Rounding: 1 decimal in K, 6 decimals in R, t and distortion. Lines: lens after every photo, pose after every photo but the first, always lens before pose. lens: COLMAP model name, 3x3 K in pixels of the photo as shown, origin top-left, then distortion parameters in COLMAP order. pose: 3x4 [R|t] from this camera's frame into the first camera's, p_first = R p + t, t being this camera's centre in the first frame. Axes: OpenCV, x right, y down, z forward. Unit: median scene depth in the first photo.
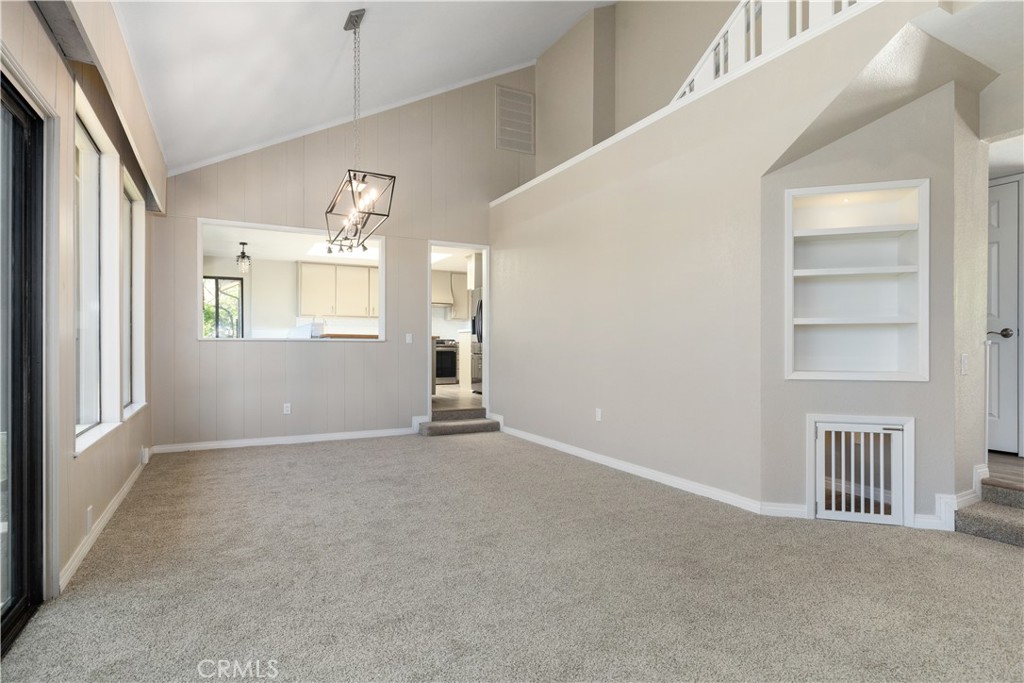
lens RADIAL K [[533.5, 0, 506.3], [0, 533.5, 348.7], [0, 0, 1]] dist [0.000079, -0.000746]
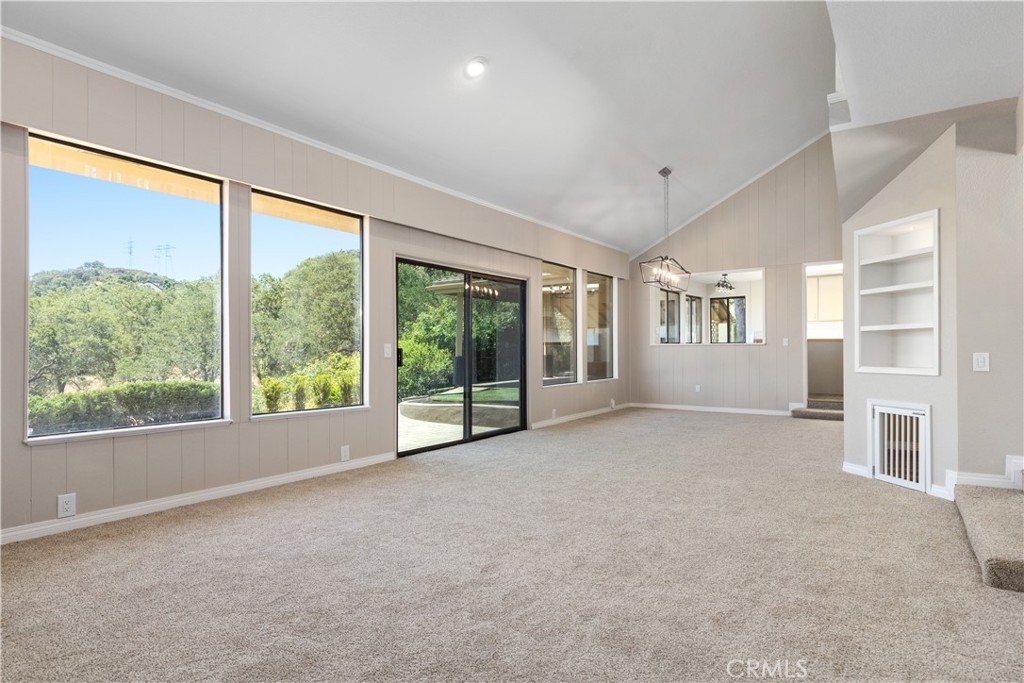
lens RADIAL K [[560.9, 0, 507.7], [0, 560.9, 339.9], [0, 0, 1]] dist [-0.013615, -0.000671]
pose [[0.453689, -0.019626, -0.890944, 0.737084], [0.003817, 0.999791, -0.020080, 0.000693], [0.891152, 0.005709, 0.453669, -0.224324]]
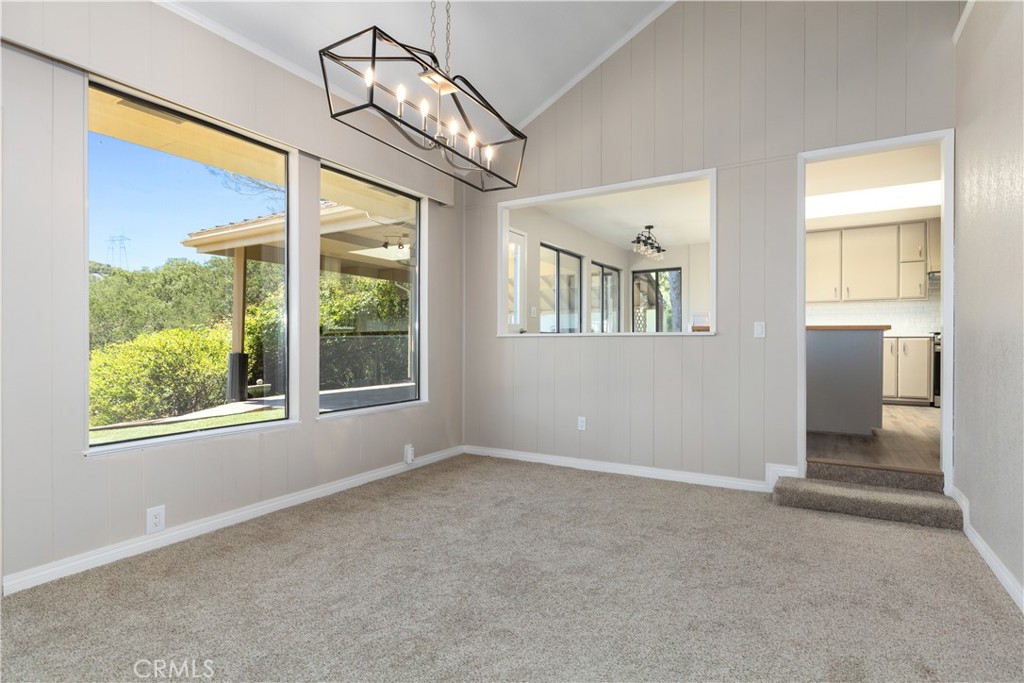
lens RADIAL K [[533.5, 0, 510.0], [0, 533.5, 340.4], [0, 0, 1]] dist [0.000079, -0.000746]
pose [[0.526333, -0.006887, -0.850251, 0.179331], [-0.002939, 0.999946, -0.009919, -0.000598], [0.850274, 0.007720, 0.526284, 0.460348]]
